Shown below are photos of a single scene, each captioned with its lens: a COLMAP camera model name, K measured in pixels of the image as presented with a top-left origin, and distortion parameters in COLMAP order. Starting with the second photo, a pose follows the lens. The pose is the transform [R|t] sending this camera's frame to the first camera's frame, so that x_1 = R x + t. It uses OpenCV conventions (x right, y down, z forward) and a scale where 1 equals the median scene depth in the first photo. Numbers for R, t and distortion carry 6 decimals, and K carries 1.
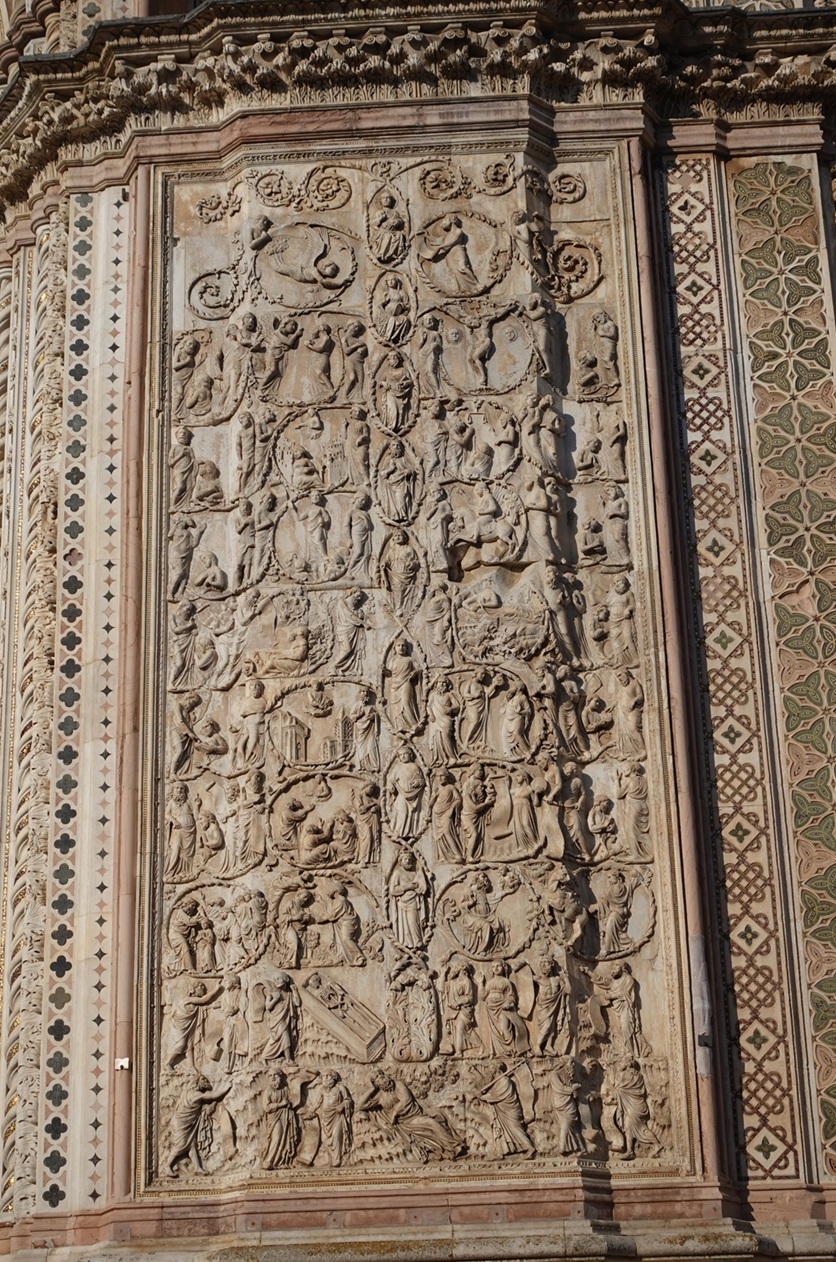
lens RADIAL K [[2256.5, 0, 418.5], [0, 2256.5, 631.6], [0, 0, 1]] dist [-0.019429, 0.000000]
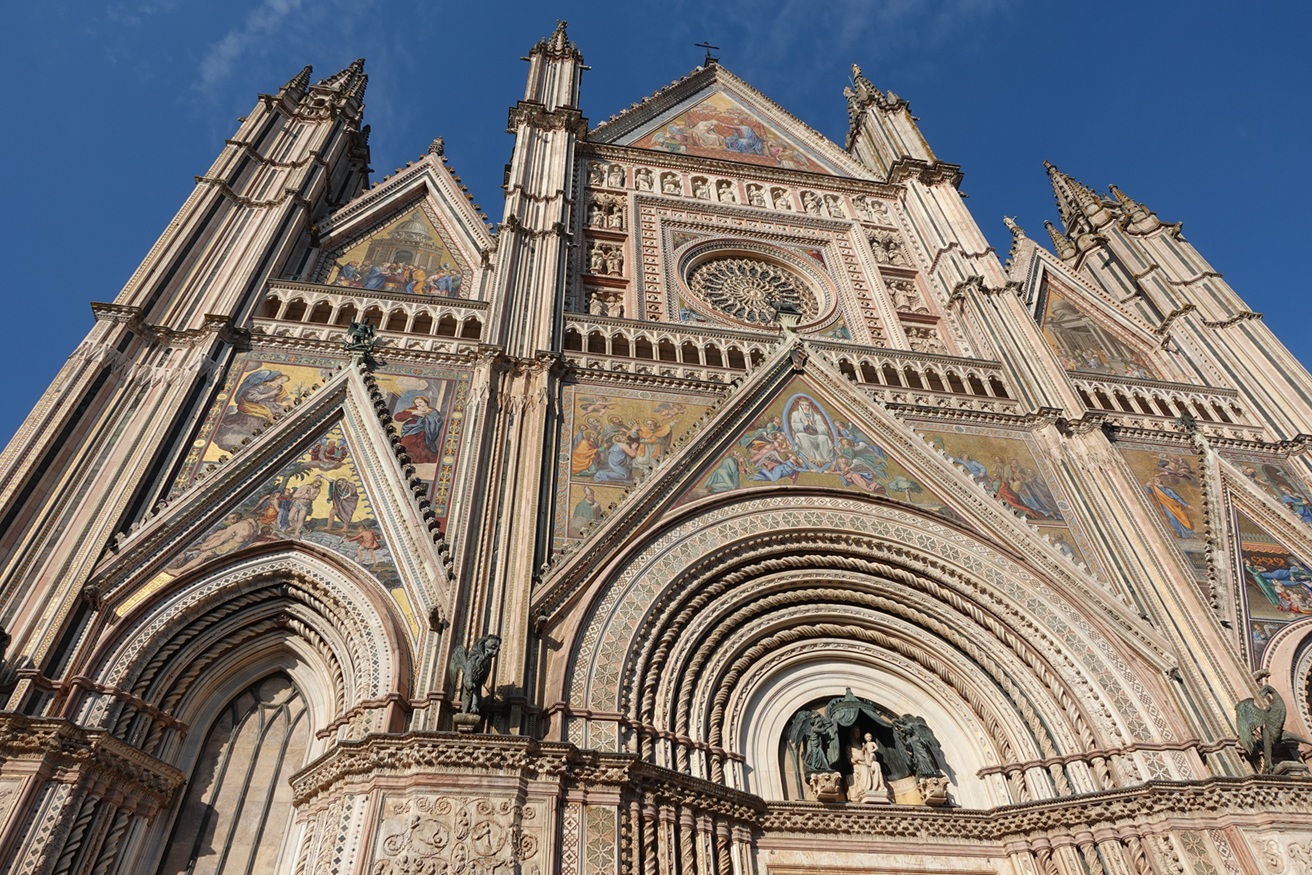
lens RADIAL K [[915.7, 0, 660.4], [0, 915.7, 437.5], [0, 0, 1]] dist [0.006823, 0.001396]
pose [[0.975553, 0.155813, 0.154982, -0.024412], [-0.068395, 0.885449, -0.459676, -0.096208], [-0.208852, 0.437838, 0.874459, -0.243364]]
